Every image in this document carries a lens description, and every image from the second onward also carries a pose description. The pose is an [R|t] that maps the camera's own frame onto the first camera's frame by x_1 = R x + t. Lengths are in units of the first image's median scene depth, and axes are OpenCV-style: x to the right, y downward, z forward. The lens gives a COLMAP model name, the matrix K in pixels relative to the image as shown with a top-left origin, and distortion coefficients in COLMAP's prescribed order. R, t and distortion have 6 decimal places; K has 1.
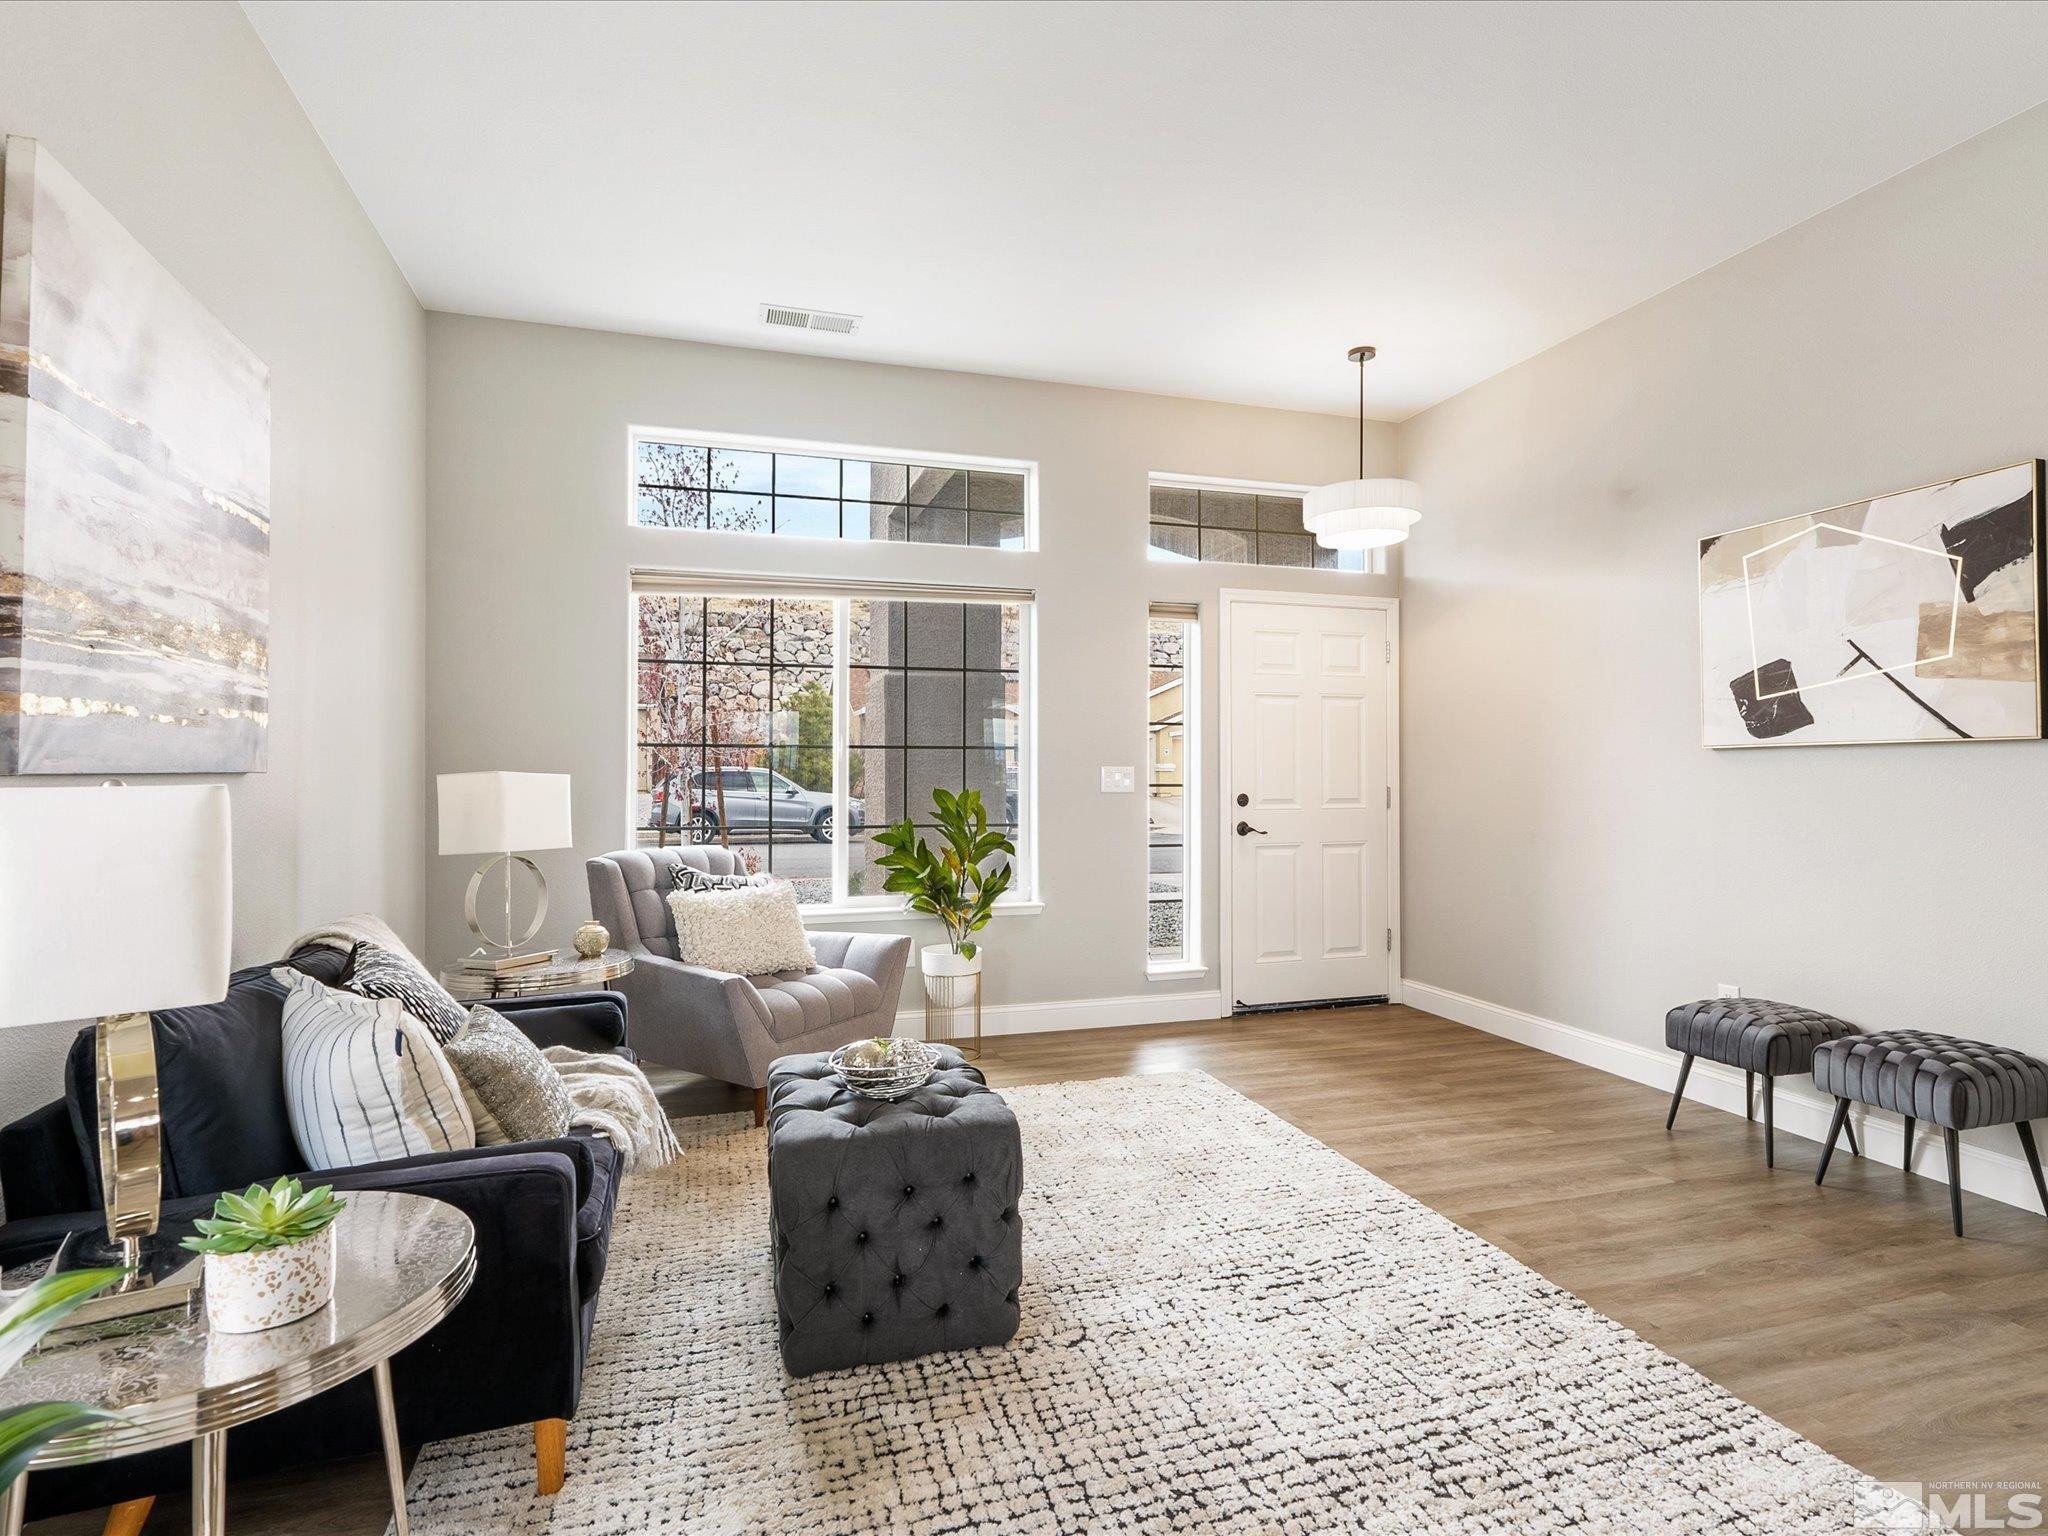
lens RADIAL K [[1052.8, 0, 1027.3], [0, 1052.8, 760.6], [0, 0, 1]] dist [-0.006256, 0.004159]
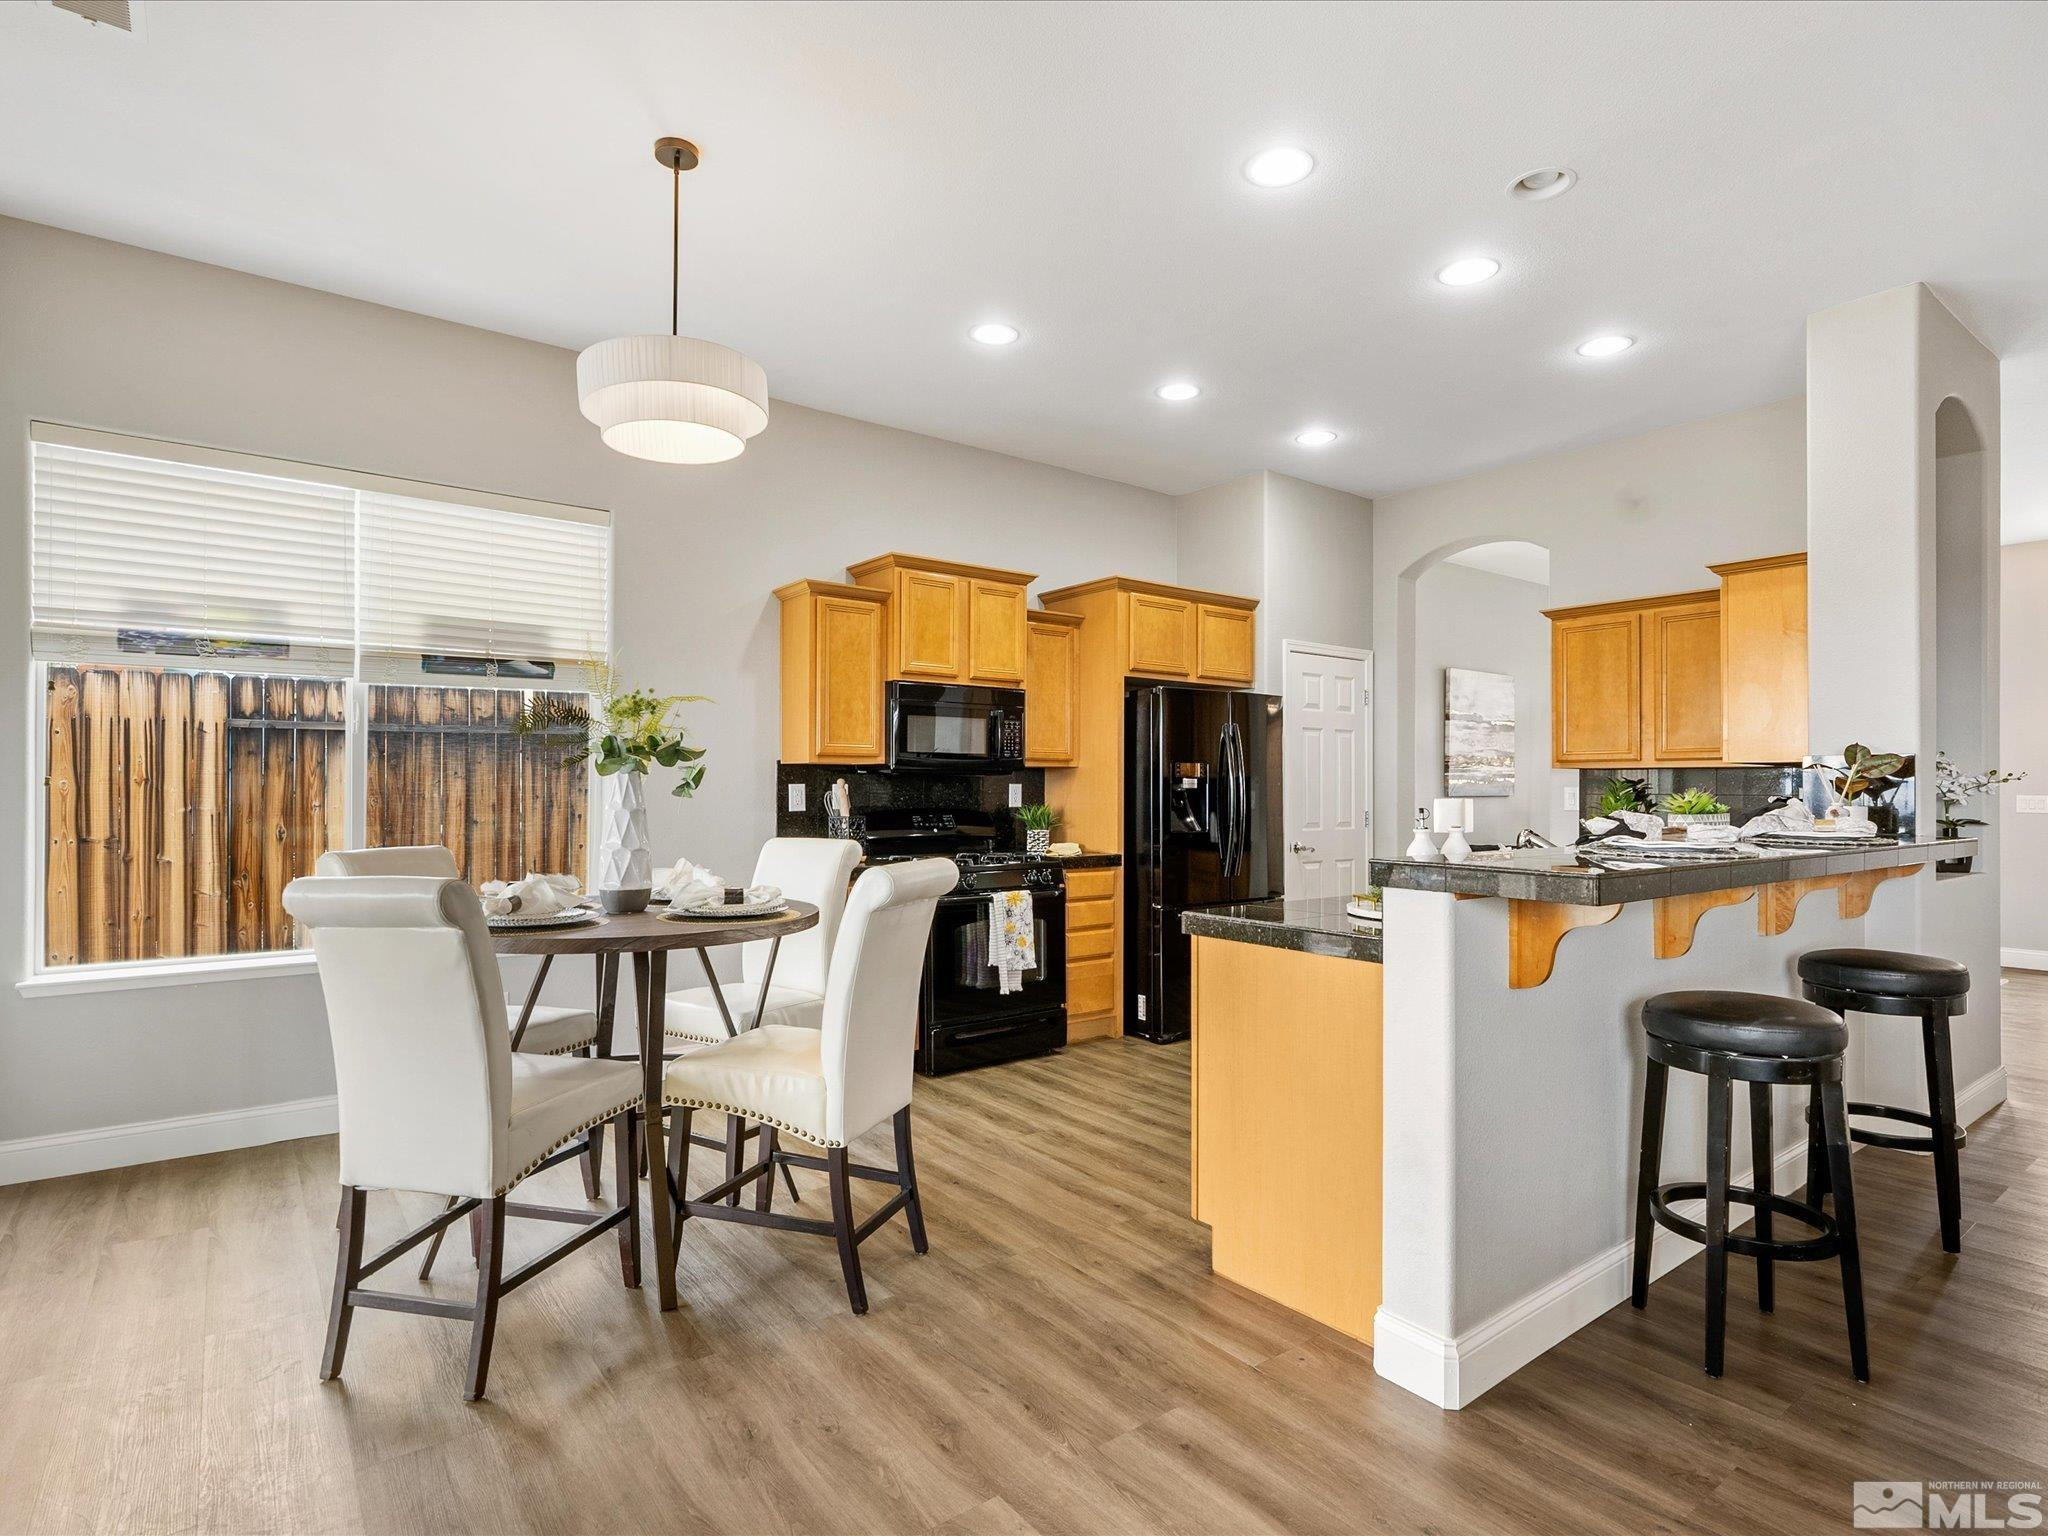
lens RADIAL K [[1052.8, 0, 1039.4], [0, 1052.8, 787.0], [0, 0, 1]] dist [-0.006256, 0.004159]
pose [[0.345474, 0.003442, -0.938422, 1.666310], [0.005315, 0.999970, 0.005624, -0.037892], [0.938413, -0.006931, 0.345445, -1.390984]]
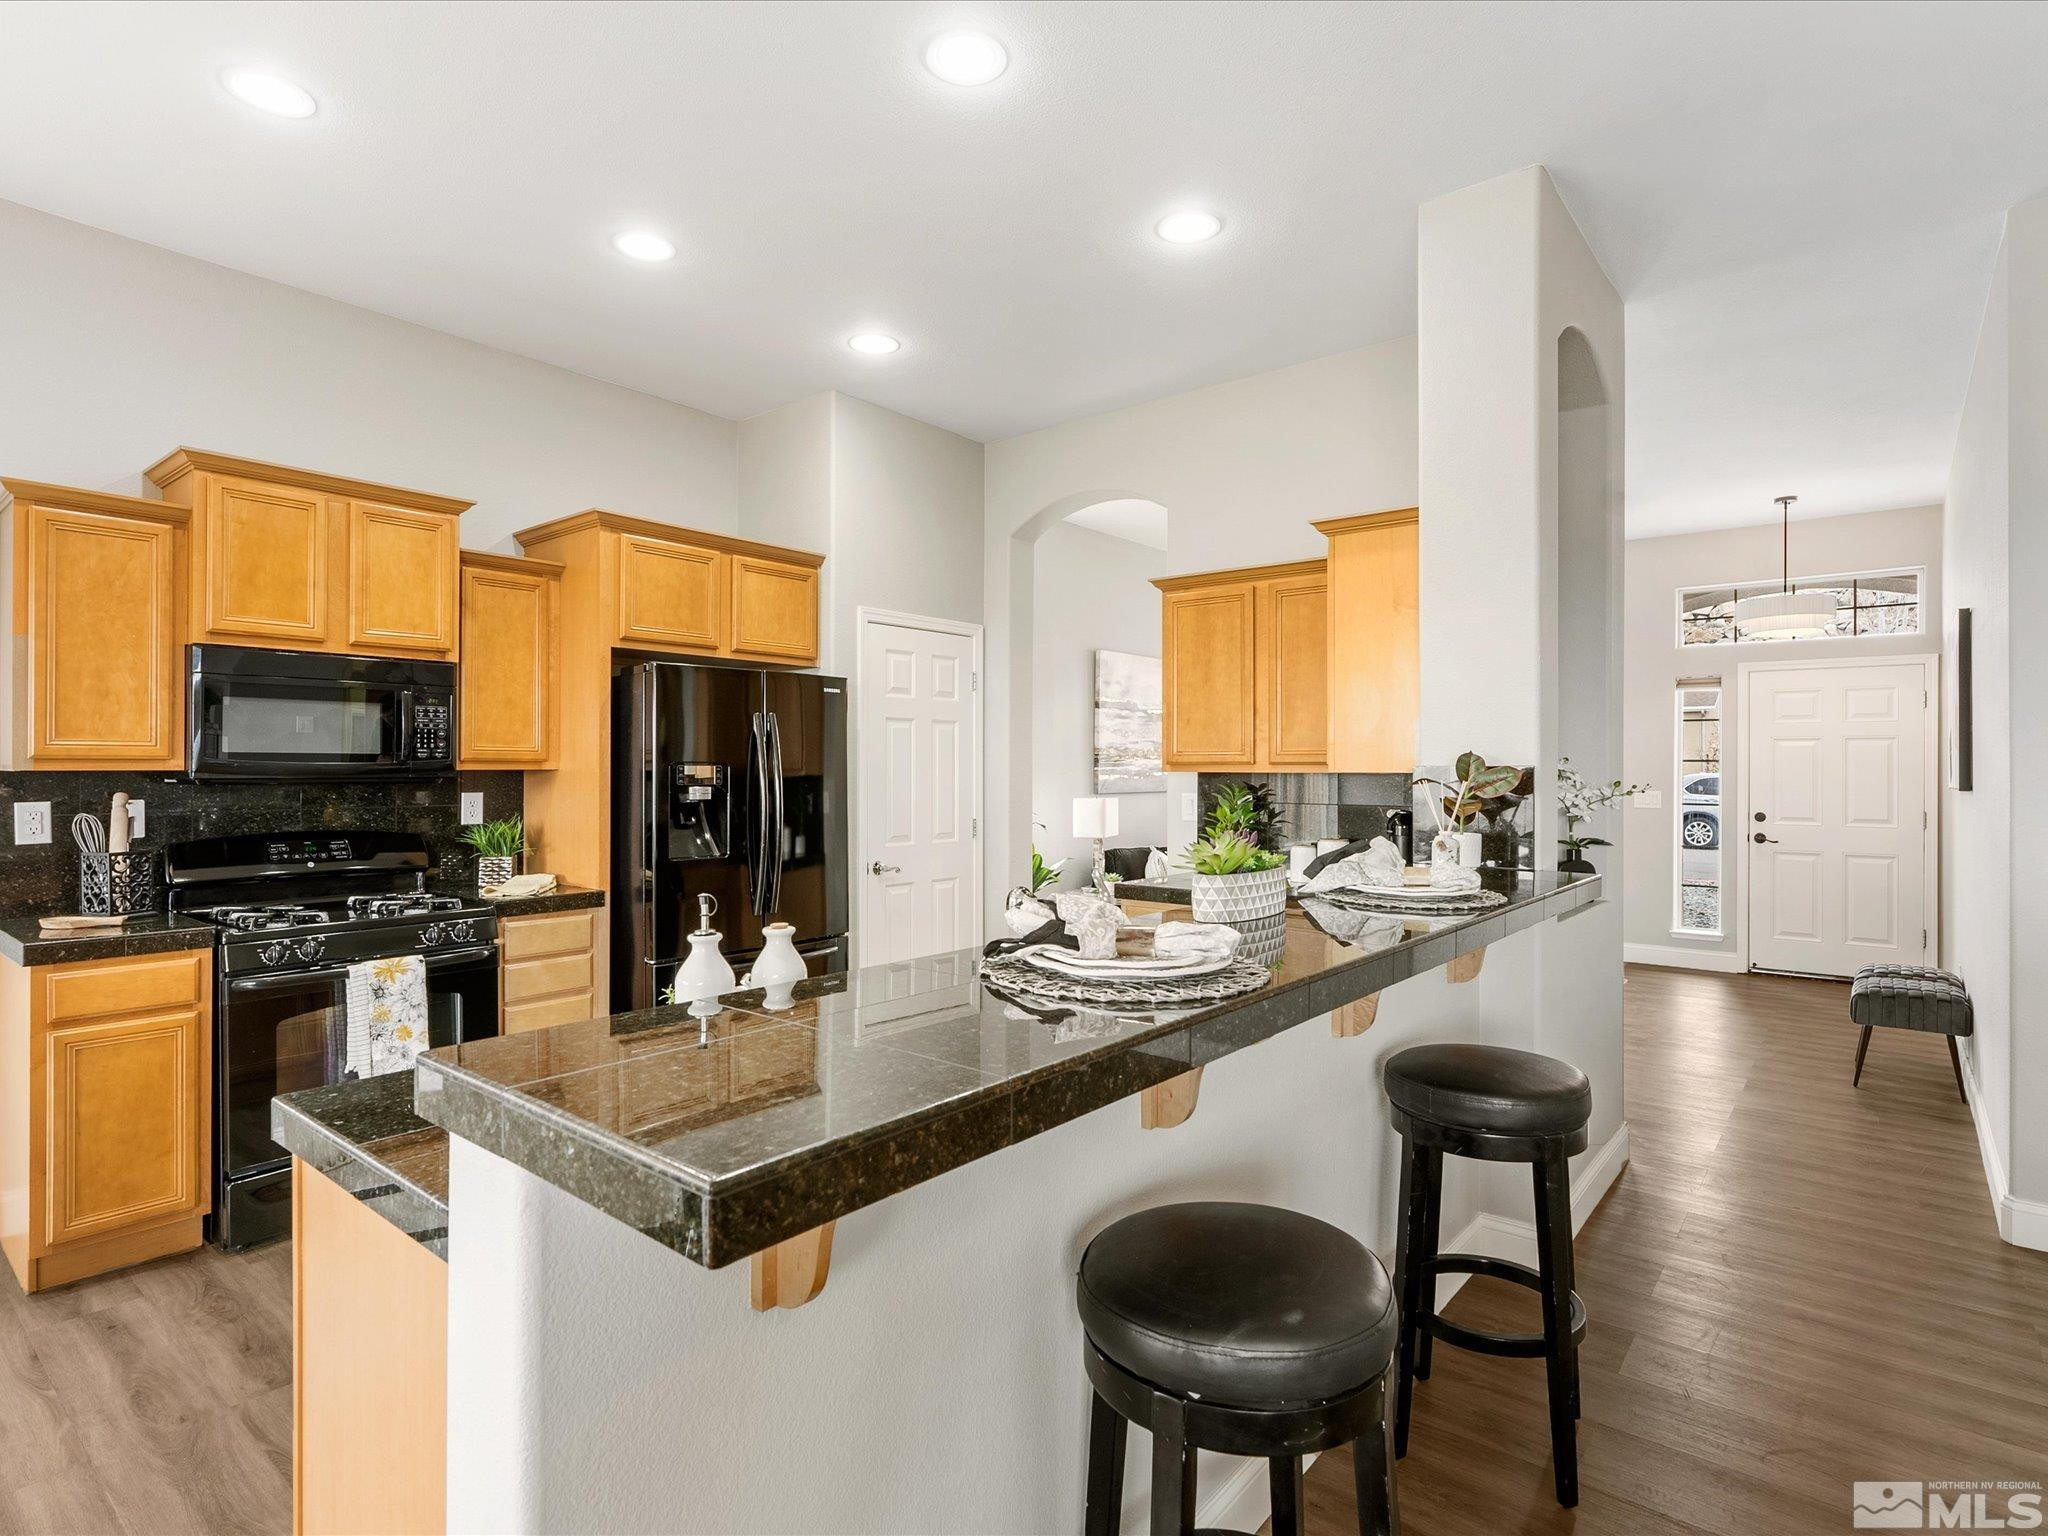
lens RADIAL K [[1052.8, 0, 1027.6], [0, 1052.8, 772.4], [0, 0, 1]] dist [-0.006256, 0.004159]
pose [[0.549415, 0.007363, -0.835517, 1.421503], [0.005144, 0.999912, 0.012195, -0.072075], [0.835534, -0.010998, 0.549329, -0.930499]]
